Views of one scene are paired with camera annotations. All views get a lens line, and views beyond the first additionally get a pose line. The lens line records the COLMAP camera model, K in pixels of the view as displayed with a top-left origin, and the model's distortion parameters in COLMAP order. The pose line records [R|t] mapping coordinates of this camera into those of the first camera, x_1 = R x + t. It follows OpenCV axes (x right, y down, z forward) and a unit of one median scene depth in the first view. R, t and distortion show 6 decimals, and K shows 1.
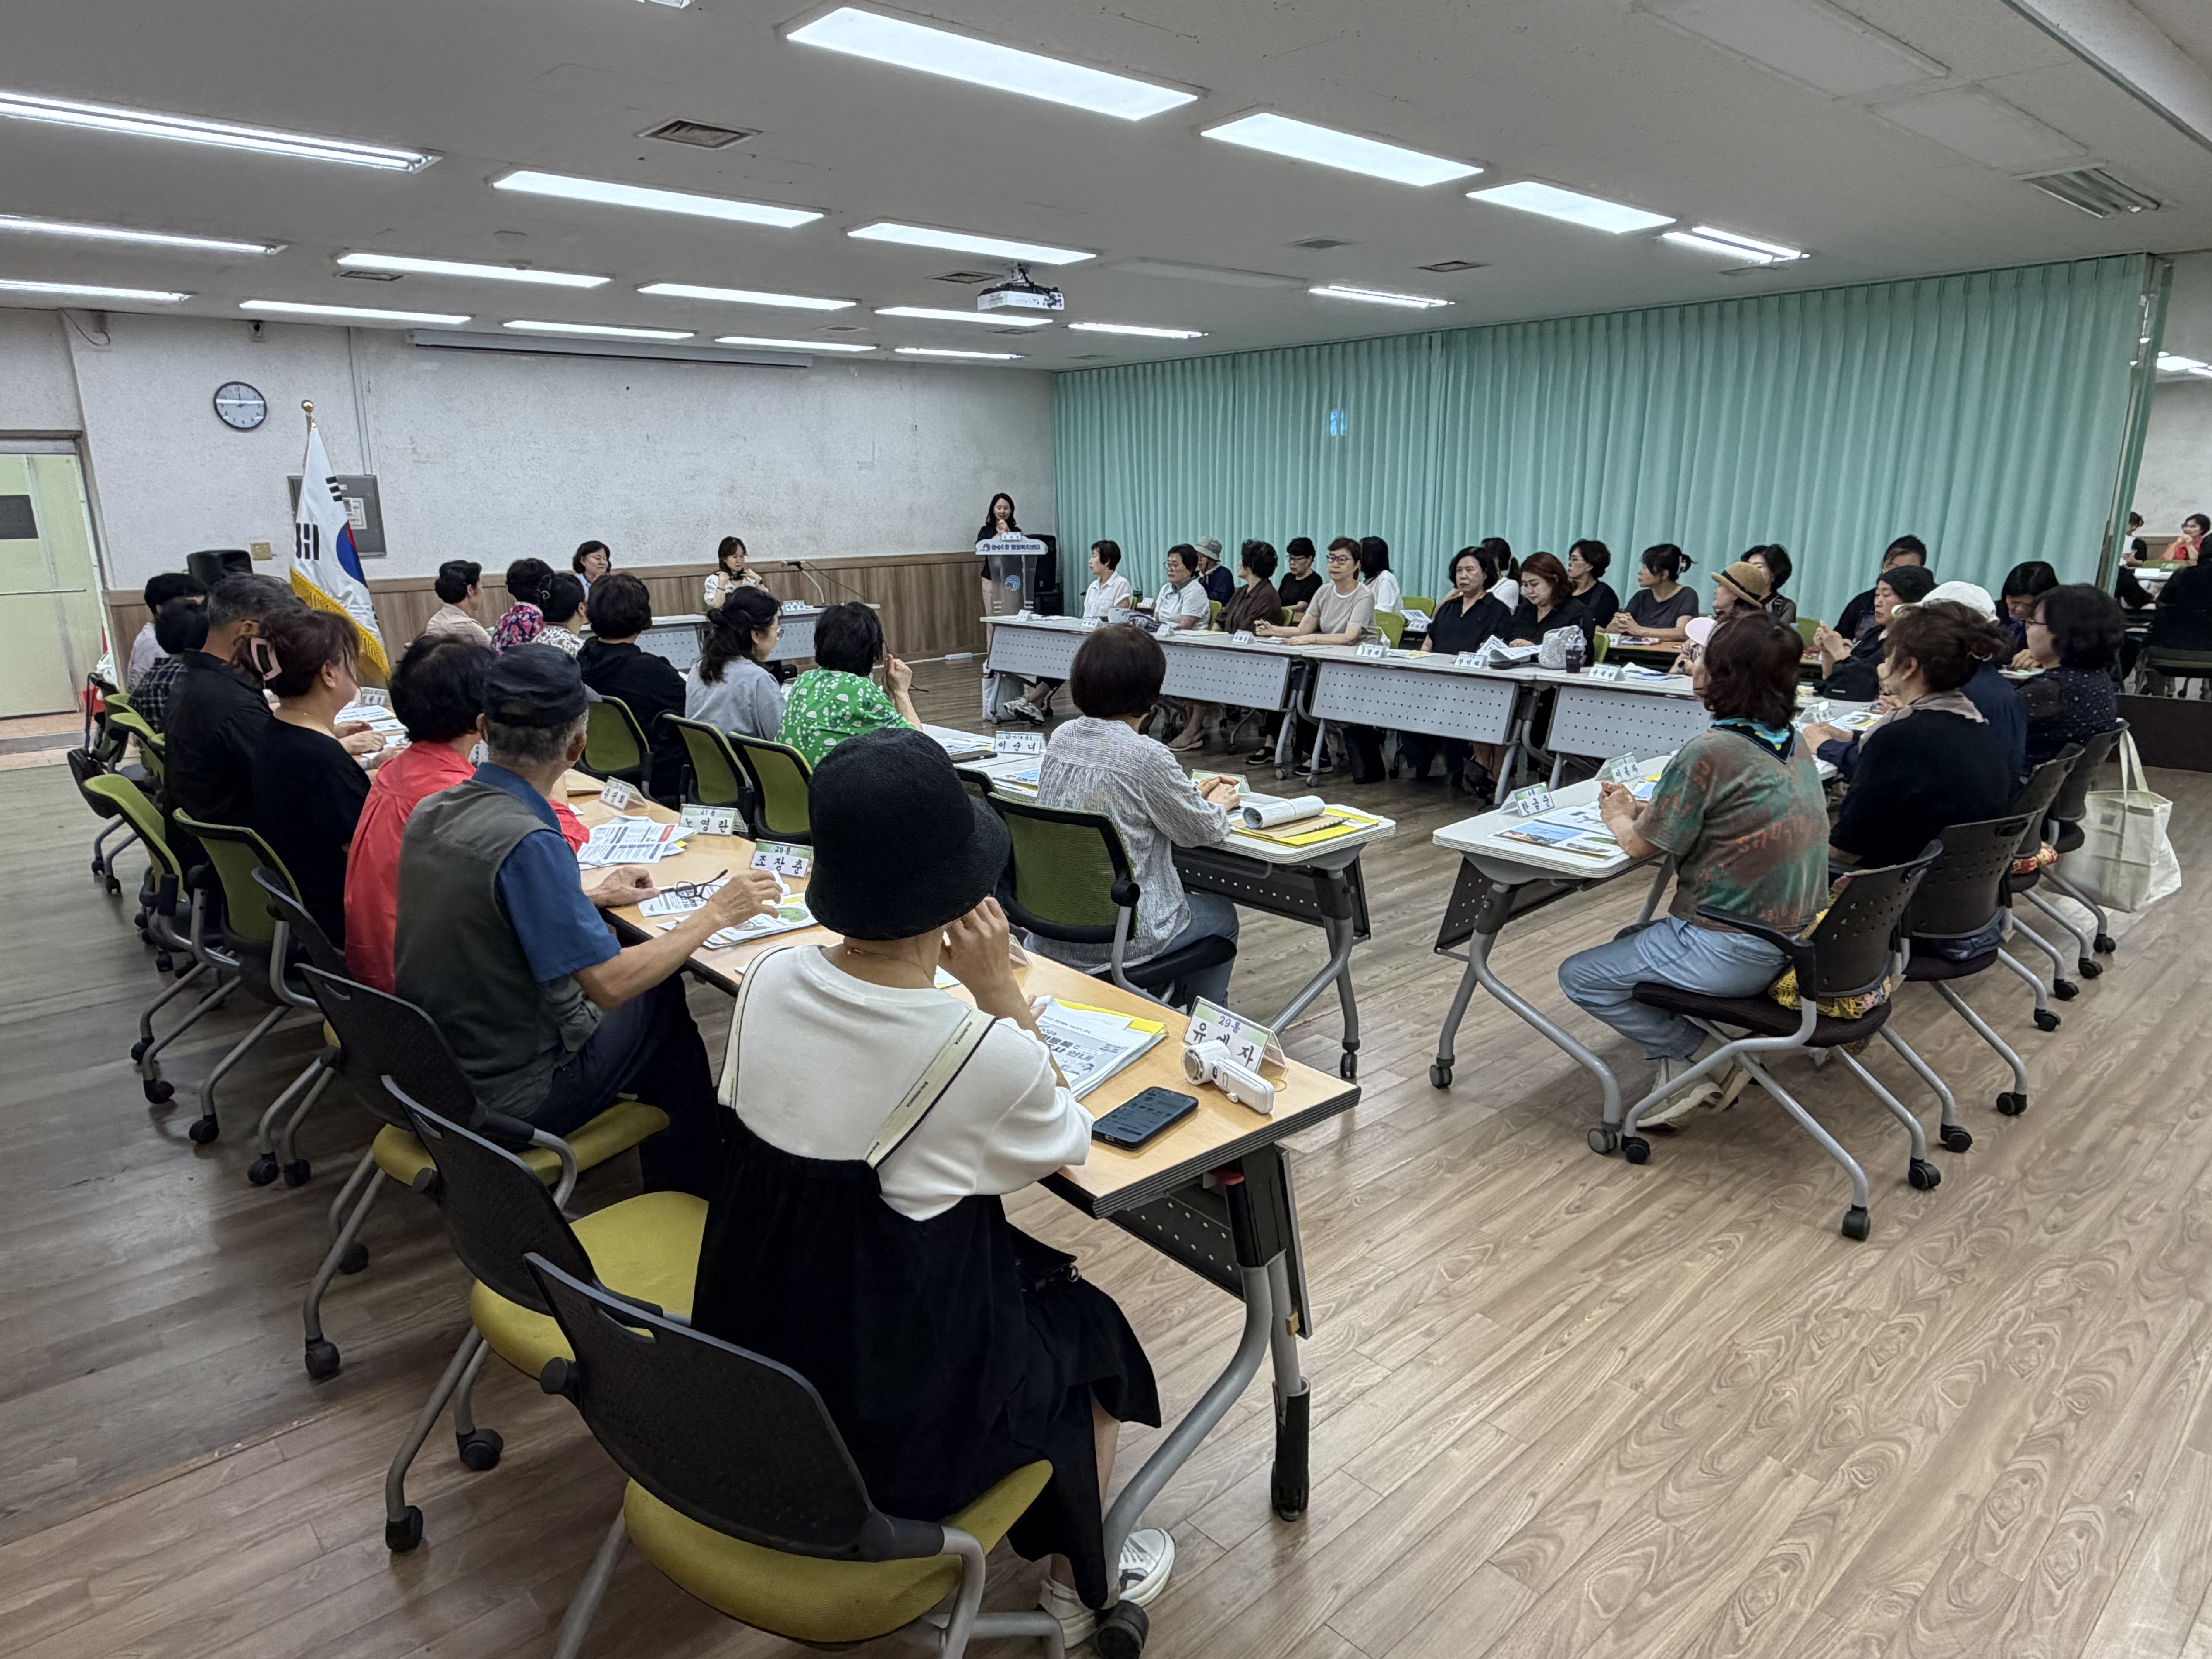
lens RADIAL K [[1361.1, 0, 1123.9], [0, 1361.1, 836.0], [0, 0, 1]] dist [-0.029782, 0.002171]
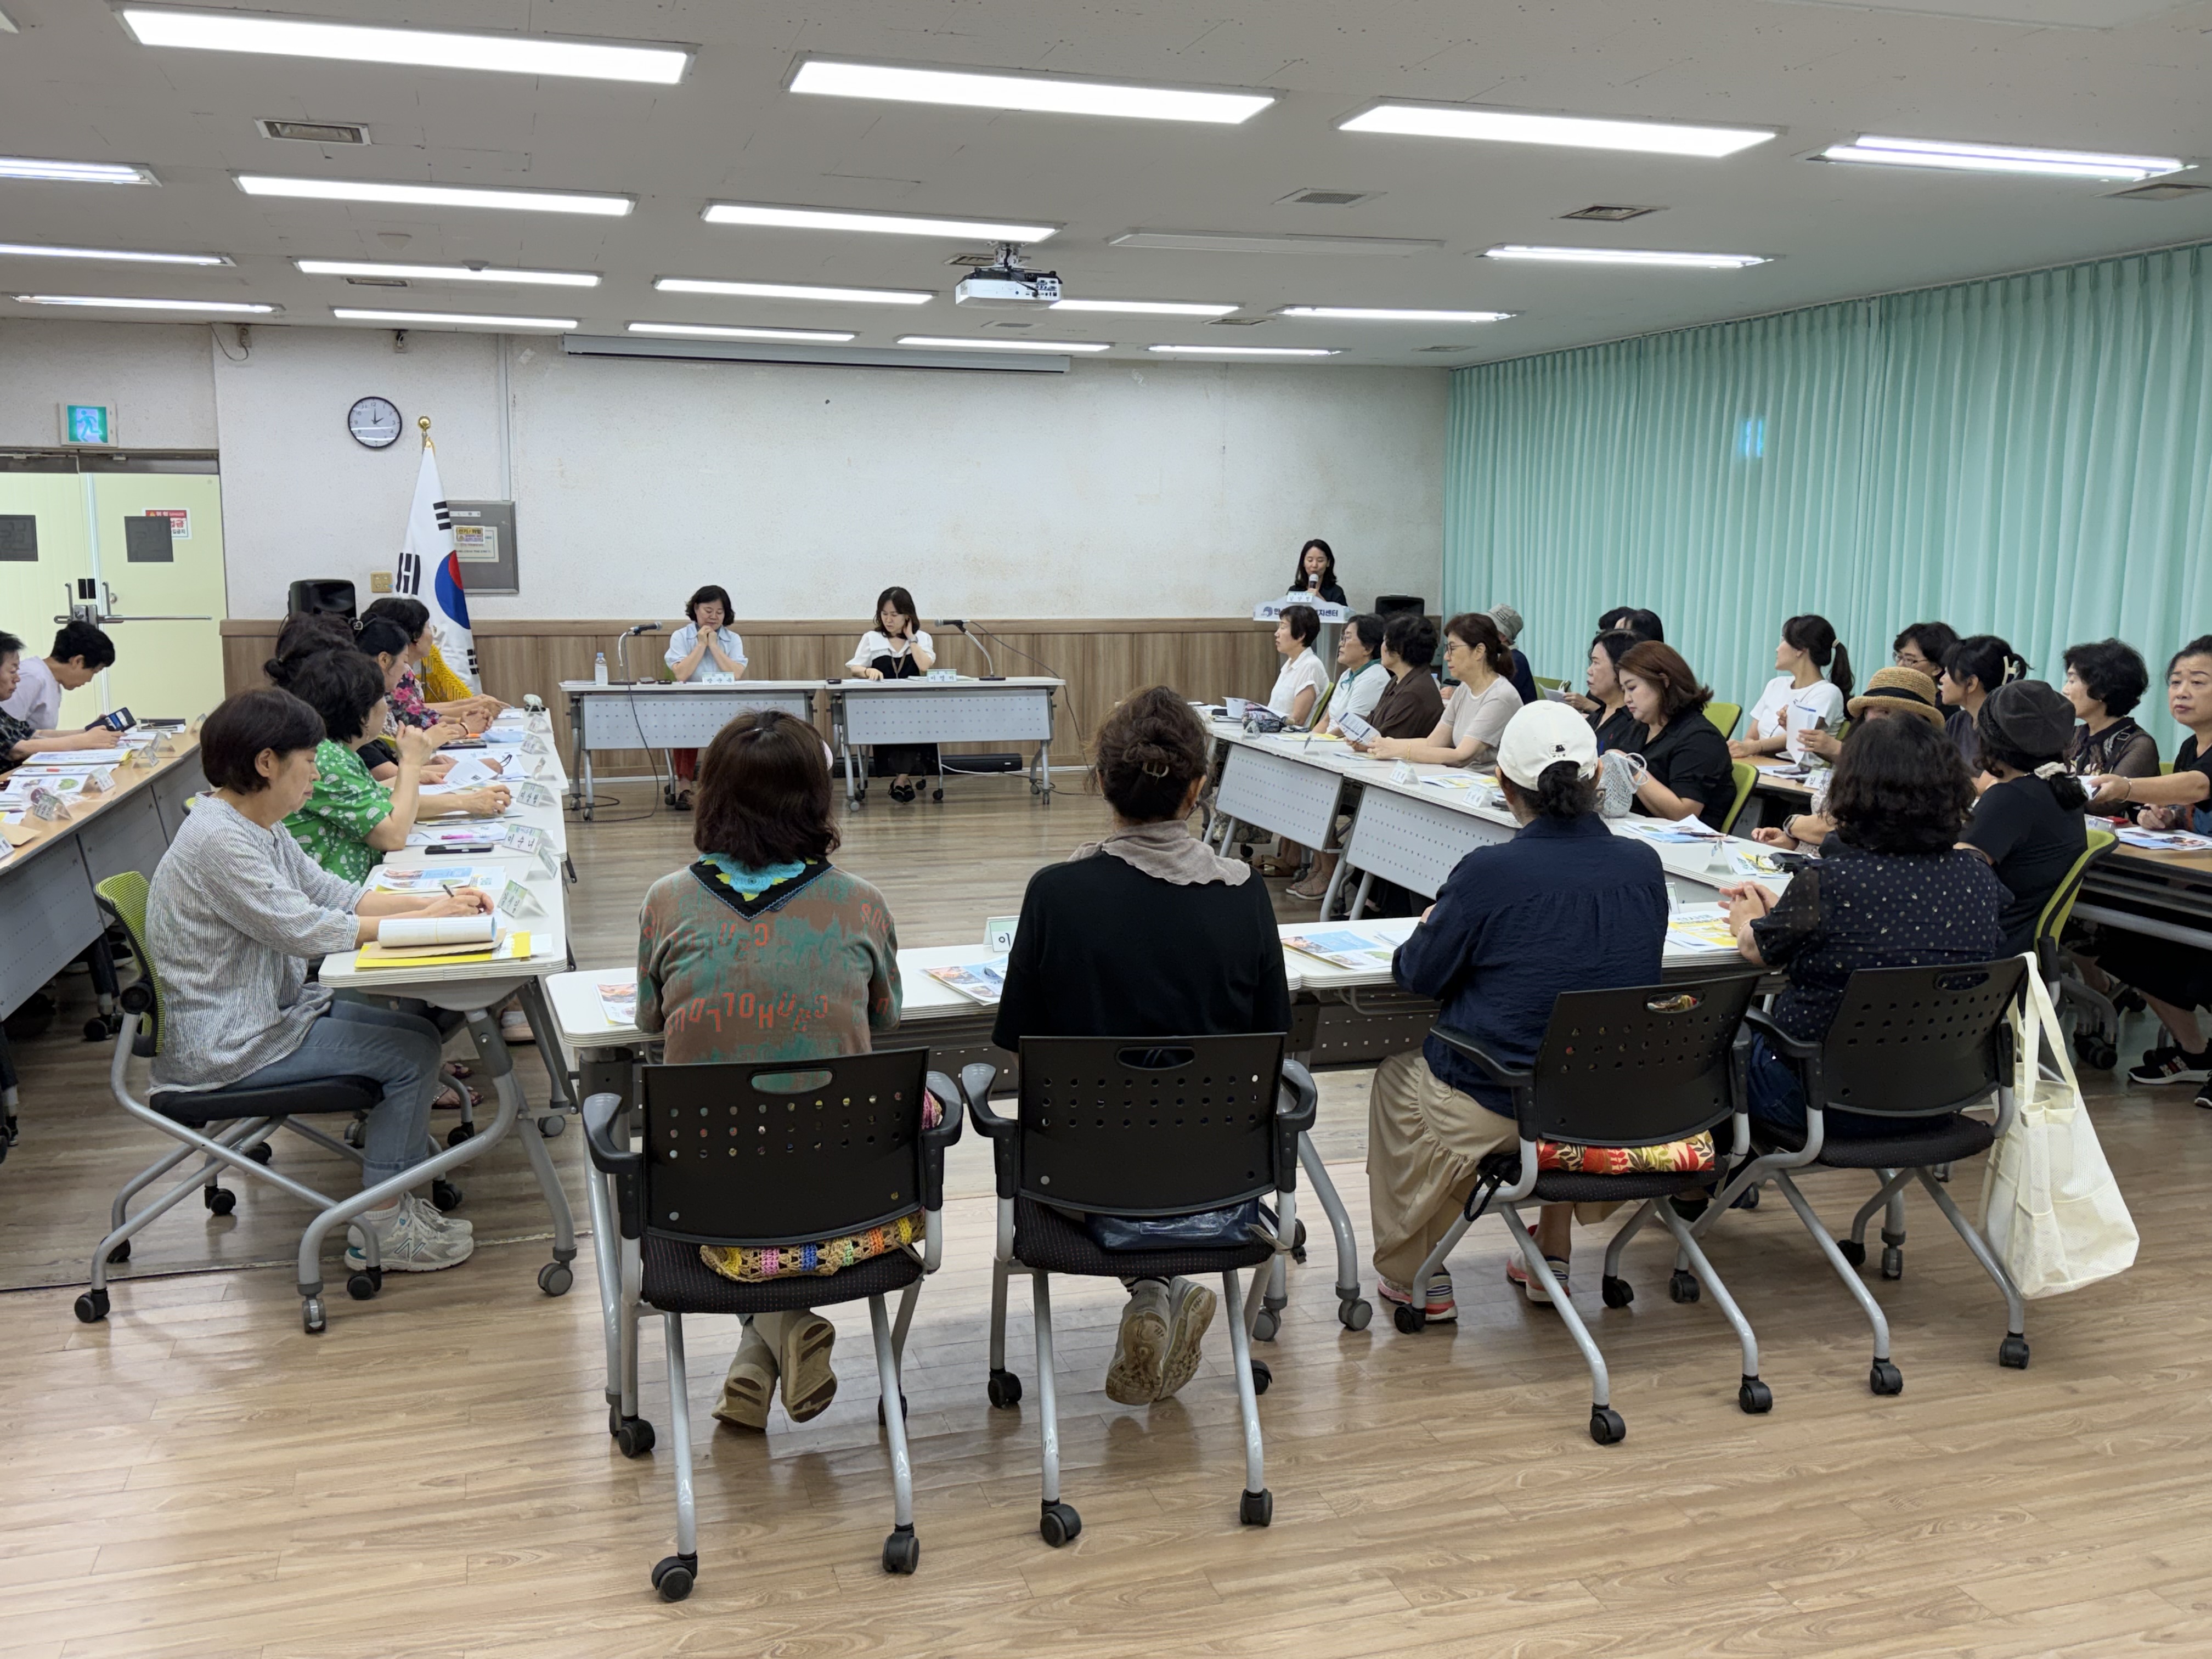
lens RADIAL K [[1949.4, 0, 1121.8], [0, 1949.4, 832.4], [0, 0, 1]] dist [0.046070, -0.109640]
pose [[0.908789, 0.077427, -0.410009, 0.354553], [-0.116580, 0.990617, -0.071330, -0.014743], [0.400639, 0.112623, 0.909288, 0.041963]]
